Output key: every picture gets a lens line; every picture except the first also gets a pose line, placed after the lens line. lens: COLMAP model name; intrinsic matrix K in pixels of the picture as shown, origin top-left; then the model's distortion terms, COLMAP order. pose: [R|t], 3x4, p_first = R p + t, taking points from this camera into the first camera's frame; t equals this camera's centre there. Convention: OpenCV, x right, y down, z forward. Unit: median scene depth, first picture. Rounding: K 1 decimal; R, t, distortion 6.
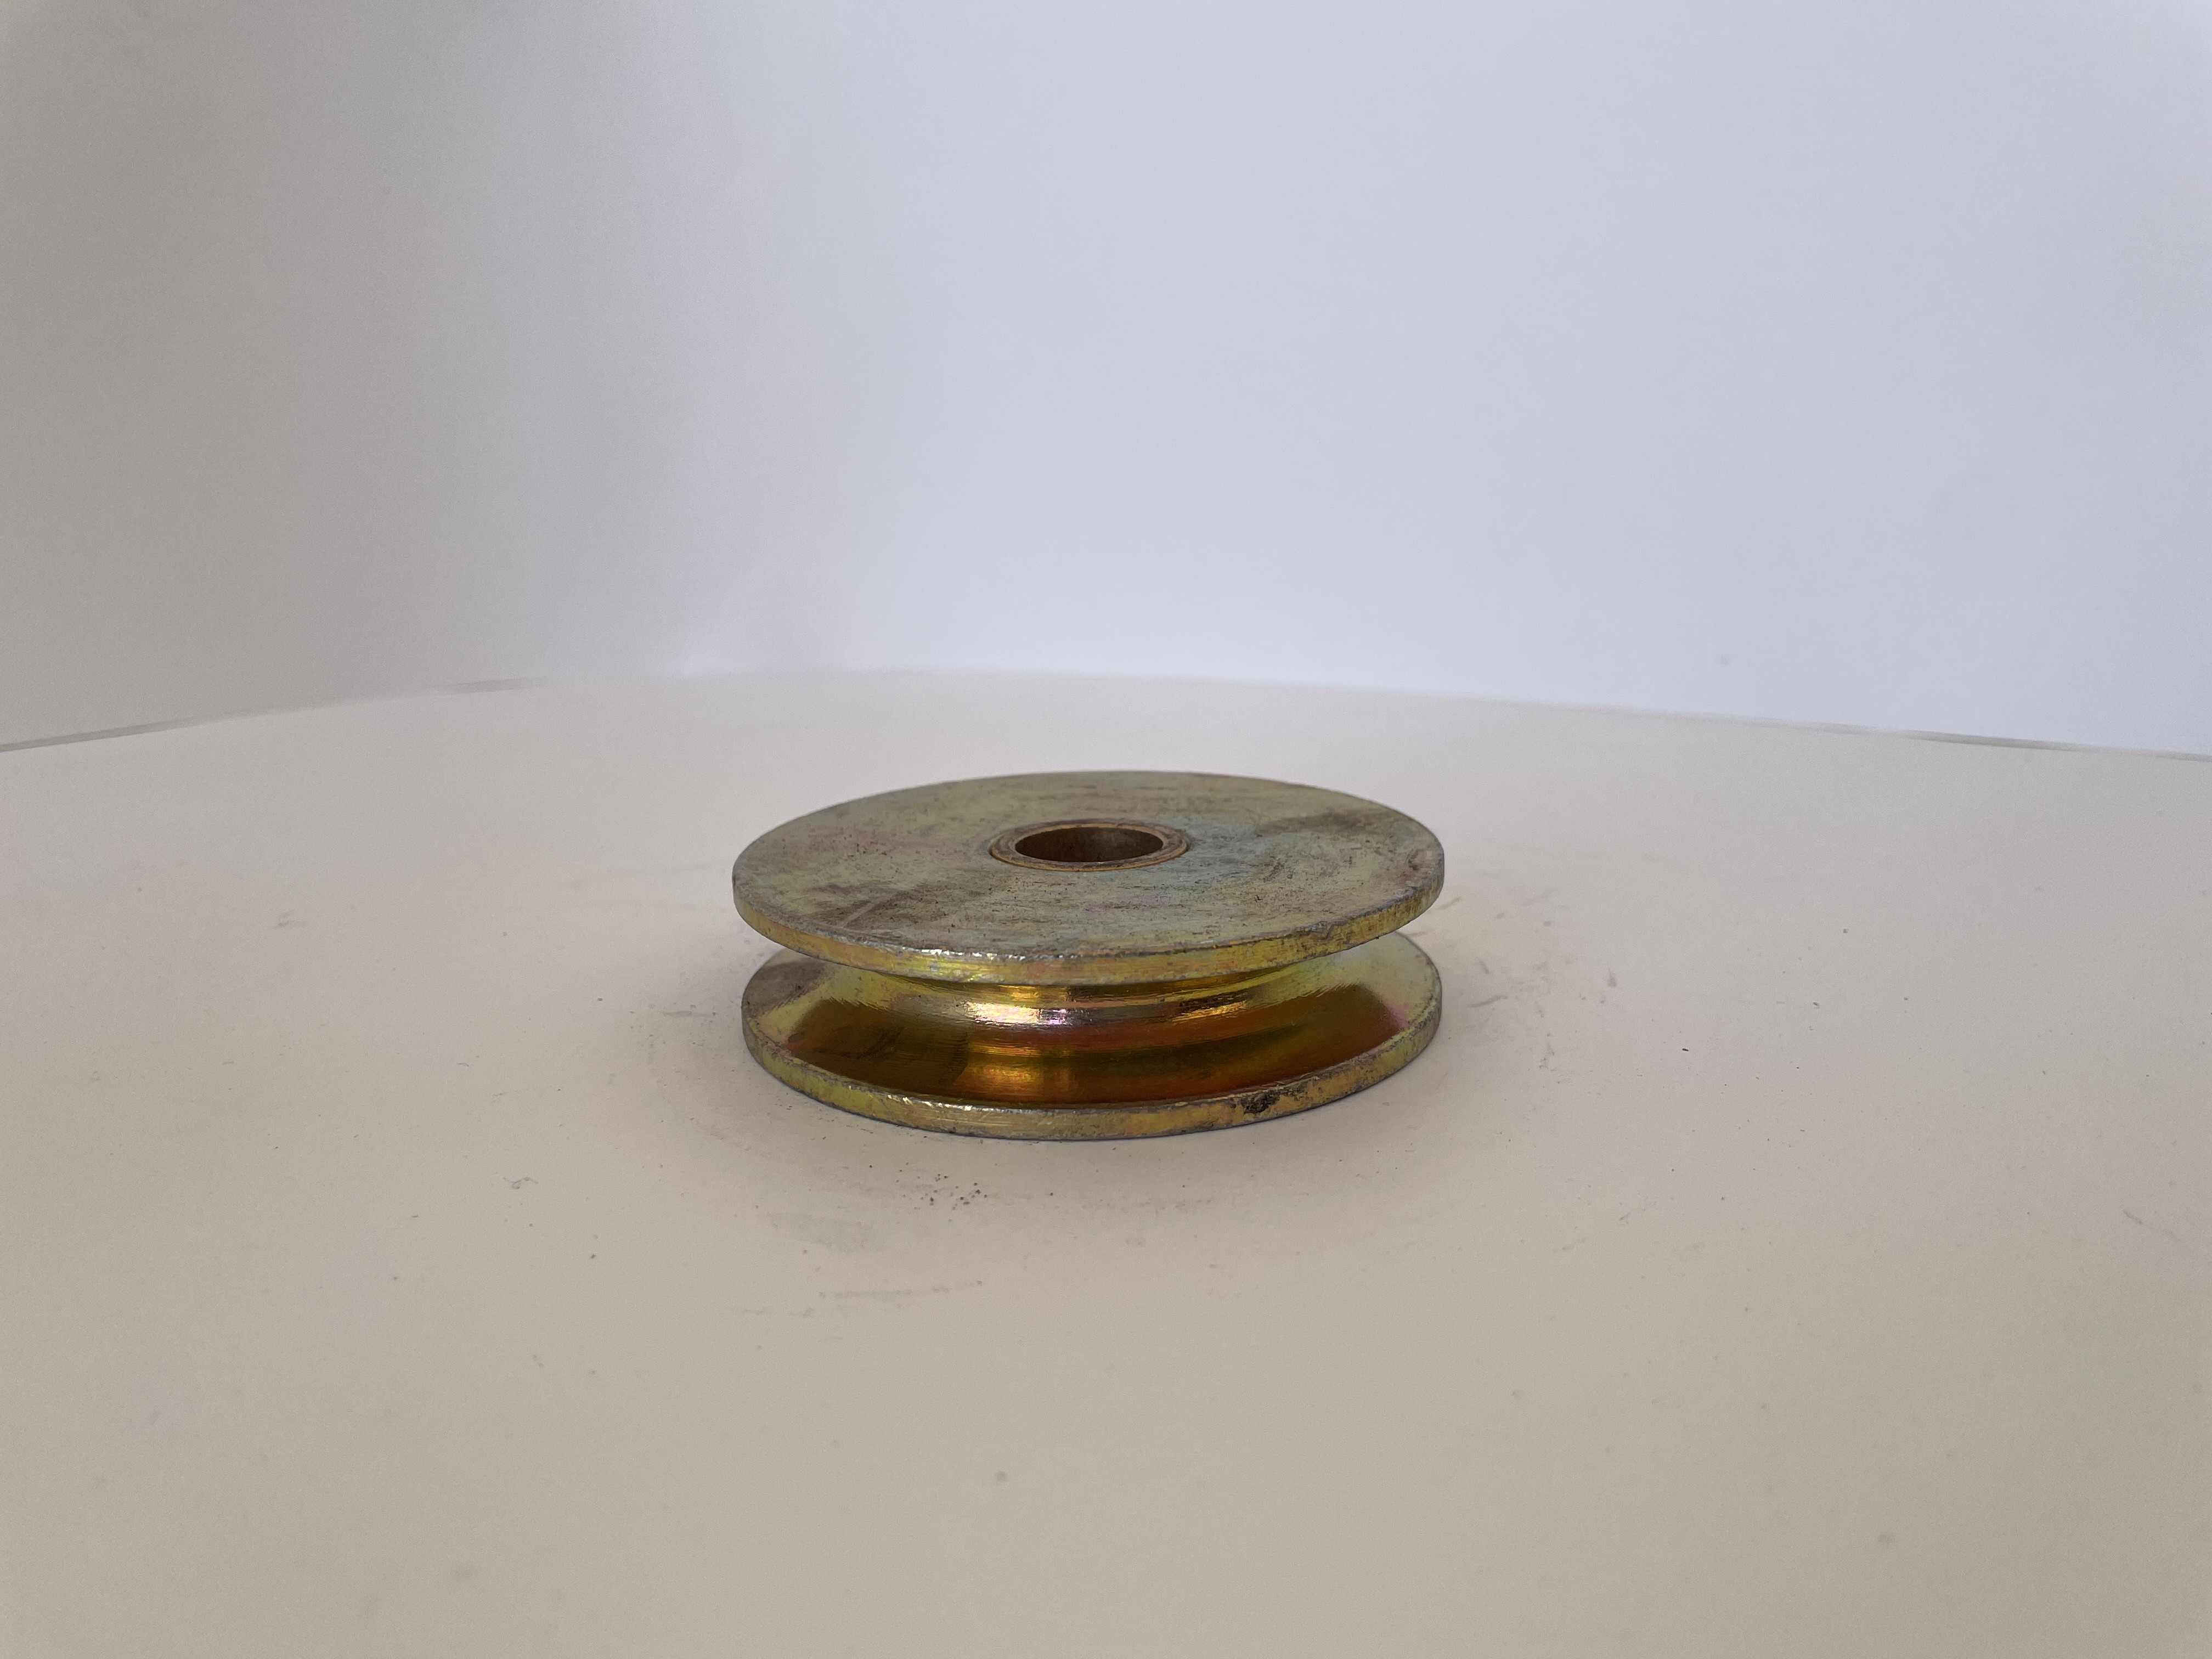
lens RADIAL K [[1675.0, 0, 1105.9], [0, 1675.0, 832.4], [0, 0, 1]] dist [-0.007097, -0.006375]
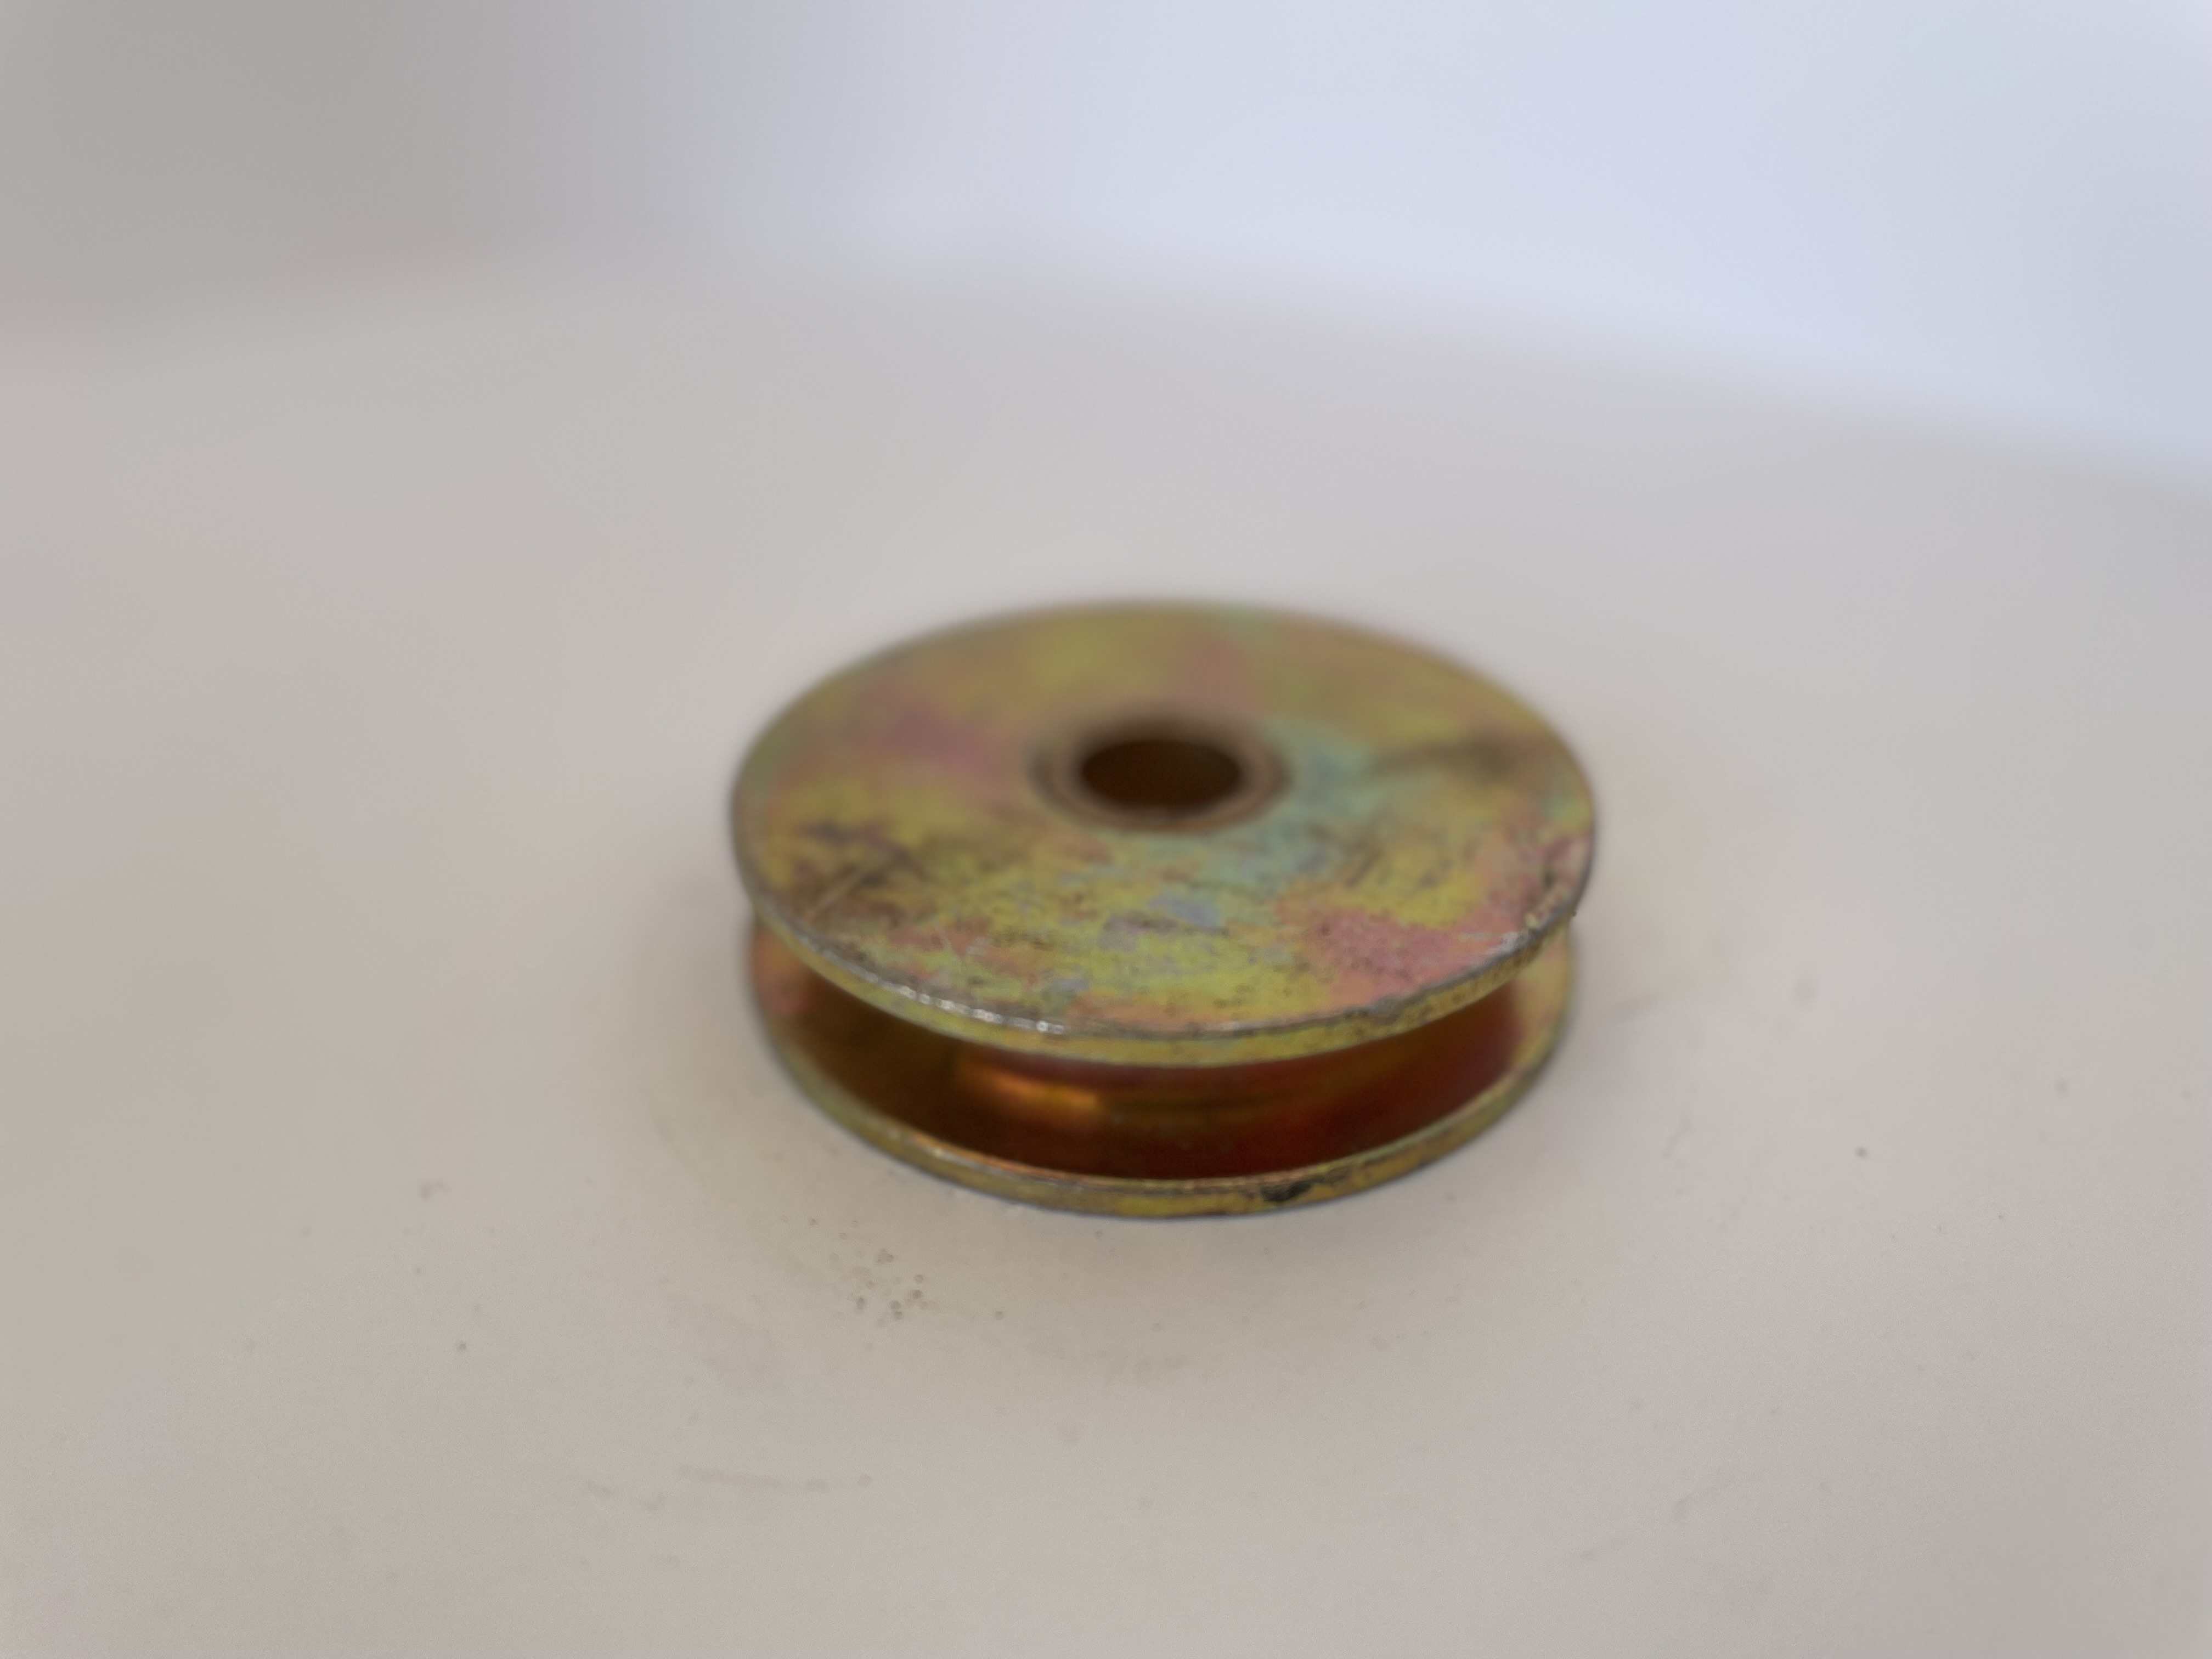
lens RADIAL K [[1675.0, 0, 1104.9], [0, 1675.0, 826.5], [0, 0, 1]] dist [-0.007097, -0.006375]
pose [[0.981051, 0.117007, -0.154427, 0.104806], [-0.064410, 0.948678, 0.309614, -0.243216], [0.182728, -0.293801, 0.938238, 0.253855]]
